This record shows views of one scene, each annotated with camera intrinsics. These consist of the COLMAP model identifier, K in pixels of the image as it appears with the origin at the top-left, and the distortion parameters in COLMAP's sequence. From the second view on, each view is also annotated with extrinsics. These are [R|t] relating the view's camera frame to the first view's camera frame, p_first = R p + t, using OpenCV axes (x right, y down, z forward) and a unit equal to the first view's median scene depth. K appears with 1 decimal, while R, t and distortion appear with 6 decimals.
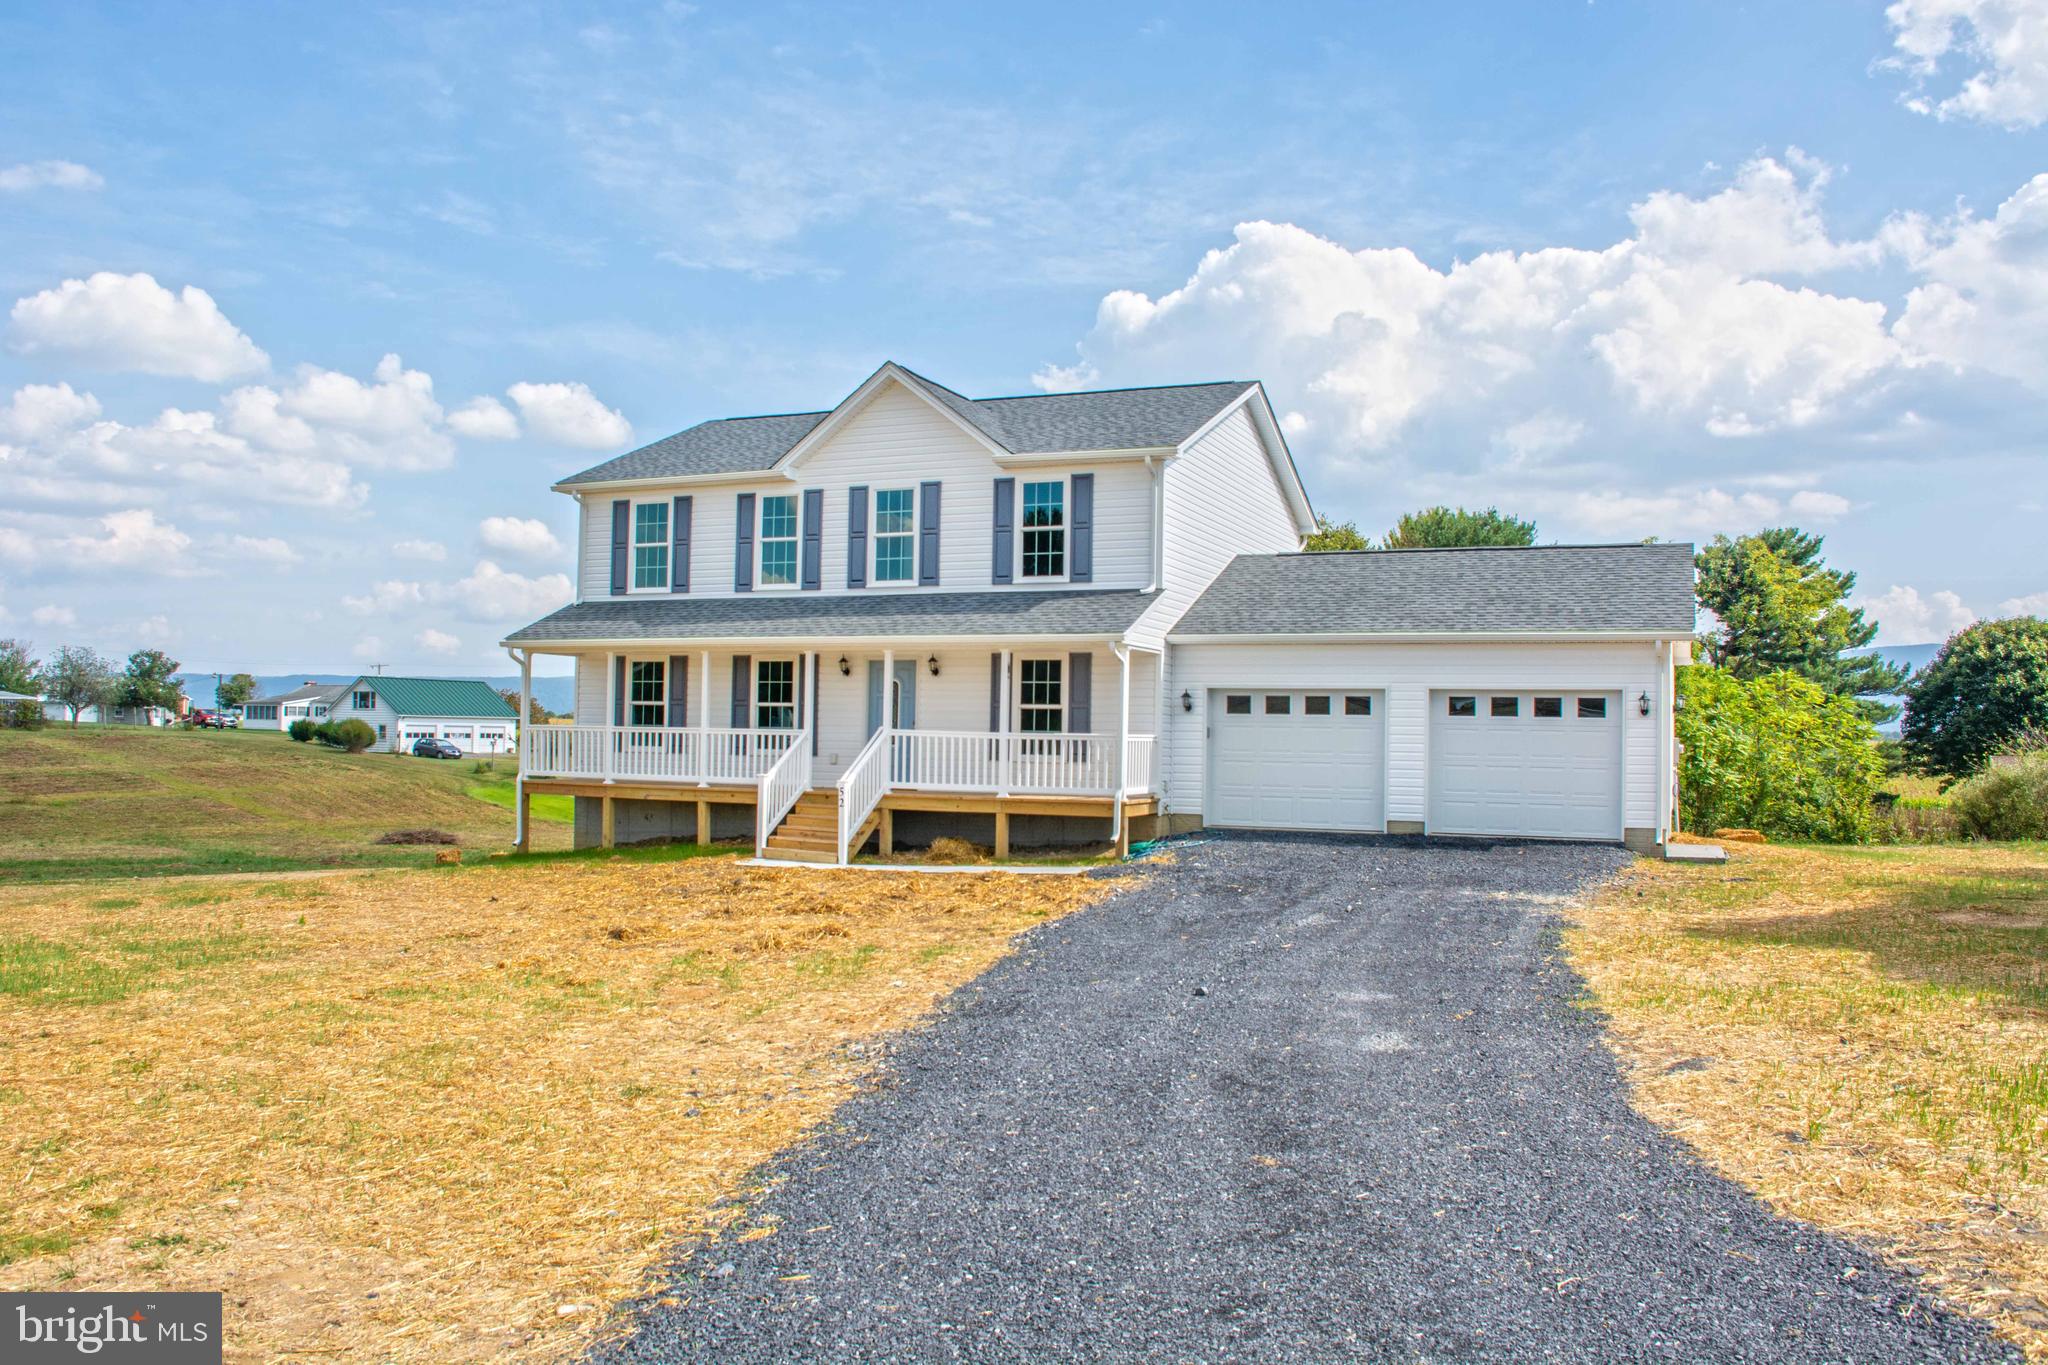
lens RADIAL K [[1604.7, 0, 970.7], [0, 1604.7, 680.9], [0, 0, 1]] dist [-0.163647, 0.161246]
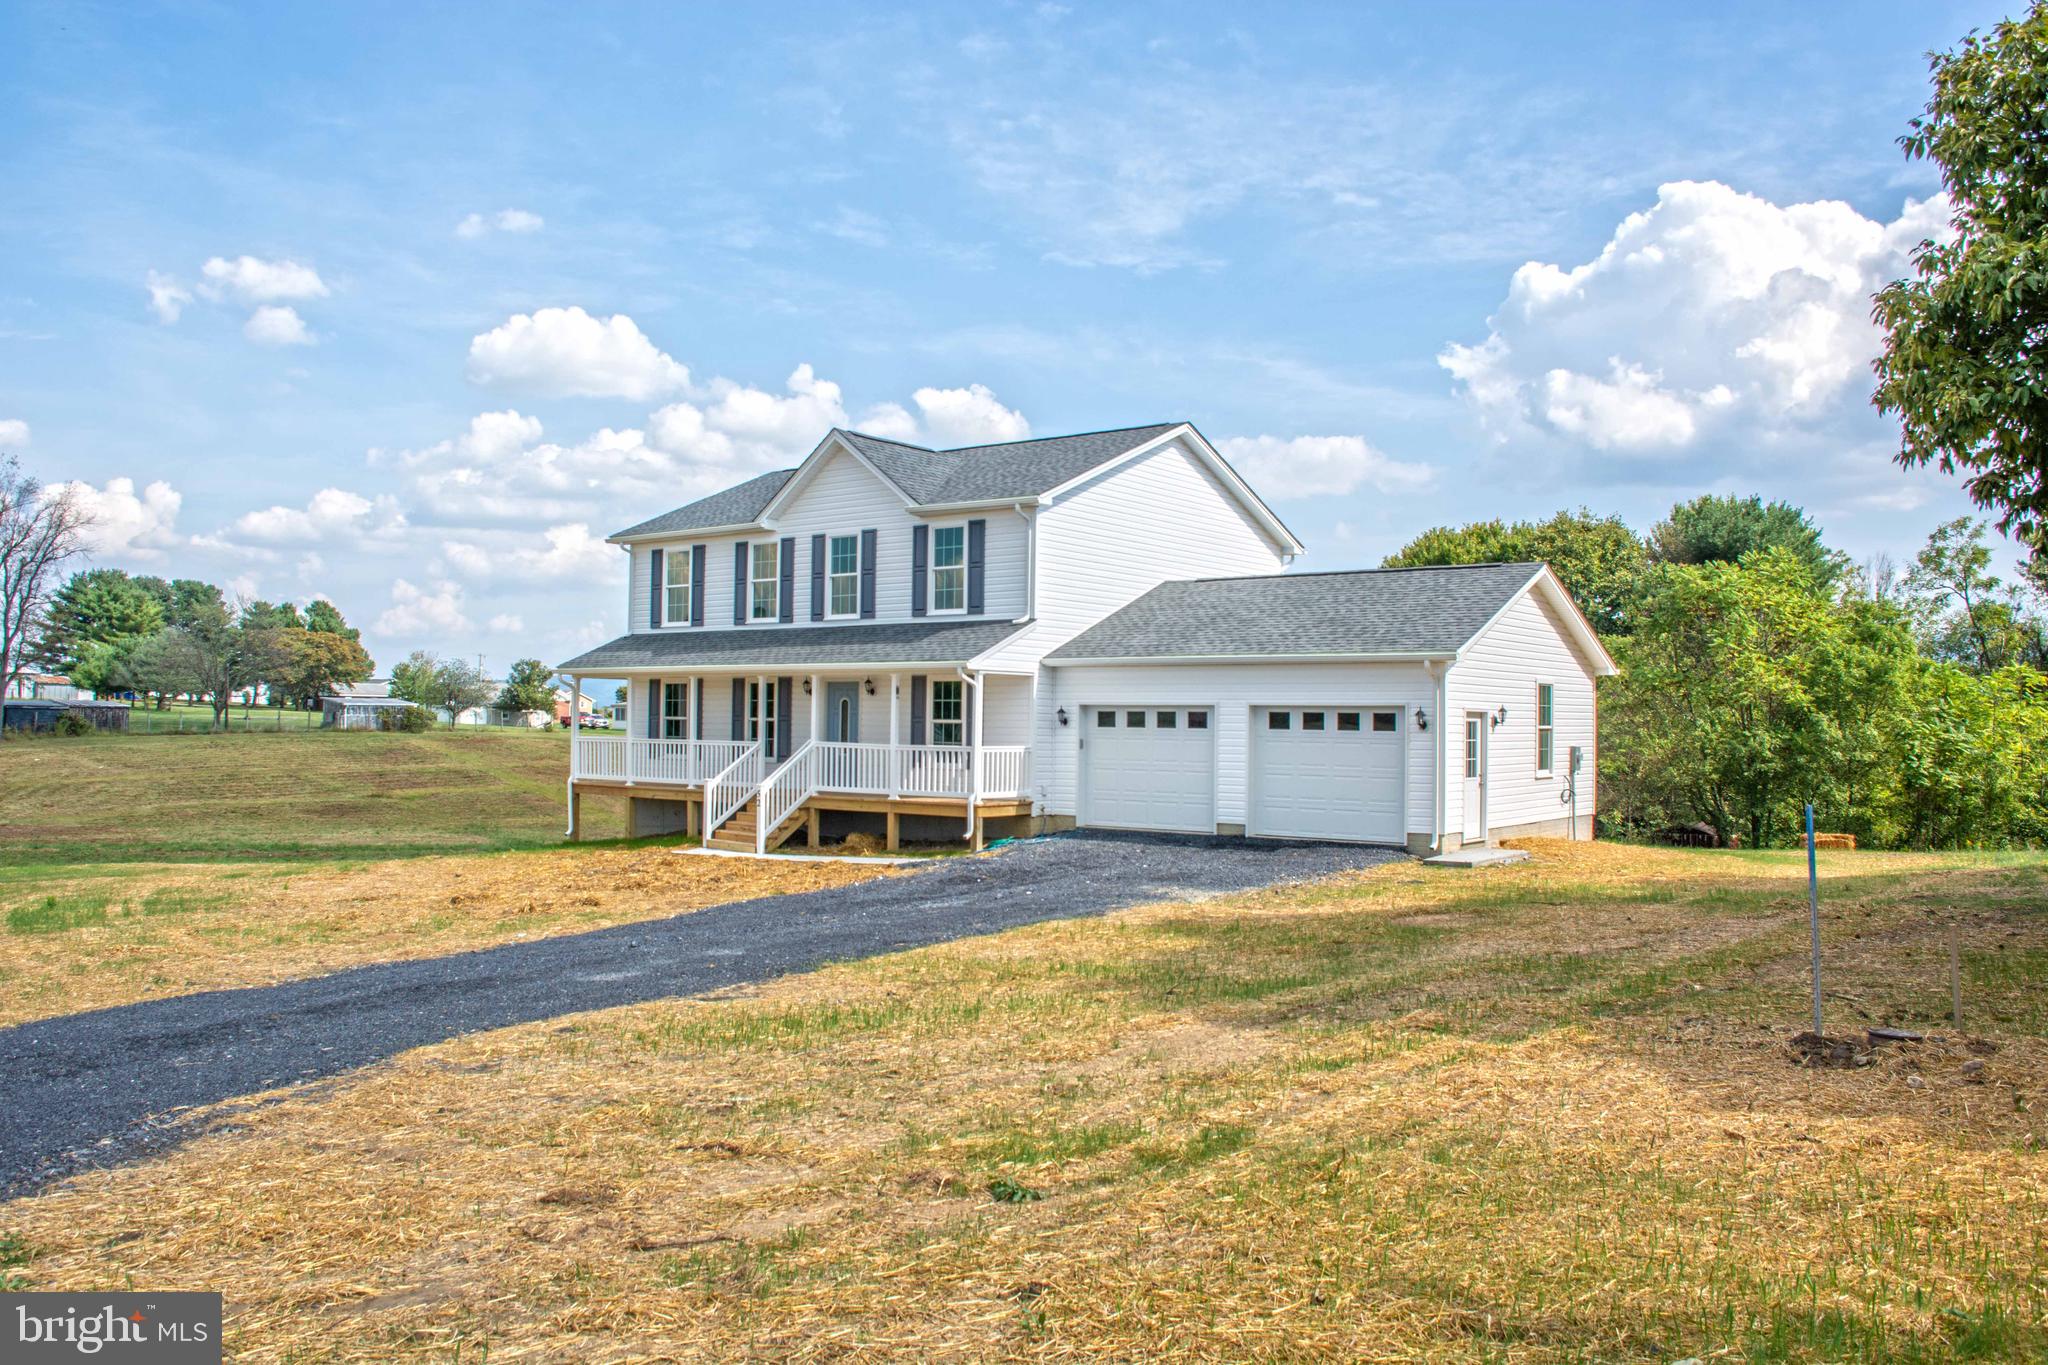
lens RADIAL K [[1604.7, 0, 970.7], [0, 1604.7, 680.9], [0, 0, 1]] dist [-0.163647, 0.161246]
pose [[0.970096, -0.011652, -0.242443, 0.326553], [0.012543, 0.999919, 0.002130, -0.014872], [0.242399, -0.005107, 0.970163, -0.119570]]
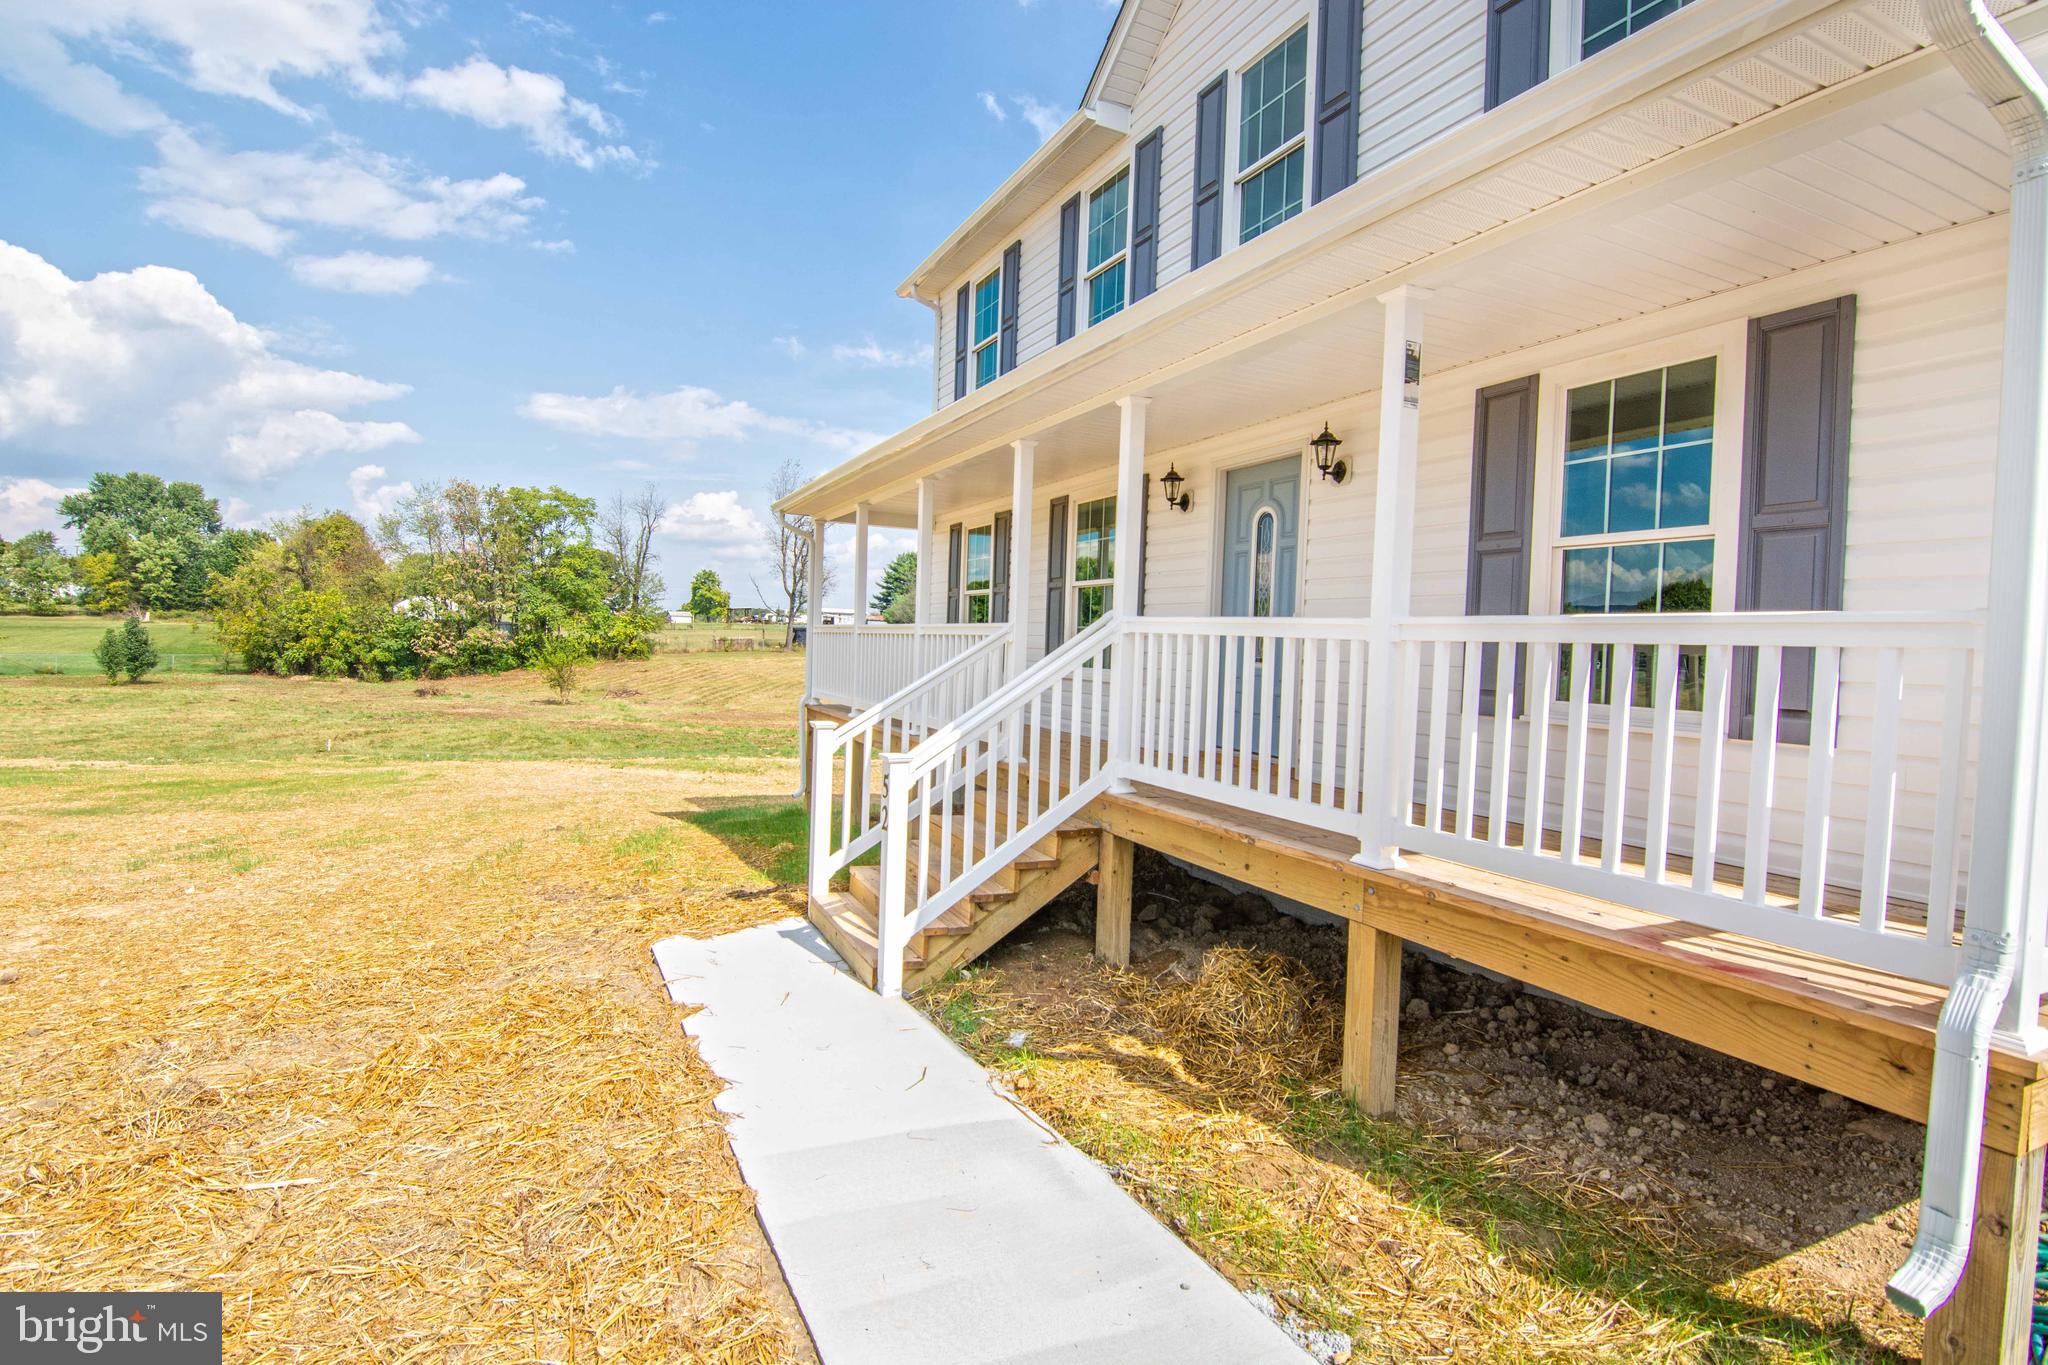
lens RADIAL K [[995.9, 0, 1020.3], [0, 995.9, 670.7], [0, 0, 1]] dist [-0.004559, -0.011523]
pose [[0.772090, 0.027196, -0.634930, 0.069357], [-0.001456, 0.999157, 0.041027, 0.031057], [0.635511, -0.030752, 0.771479, 0.754373]]
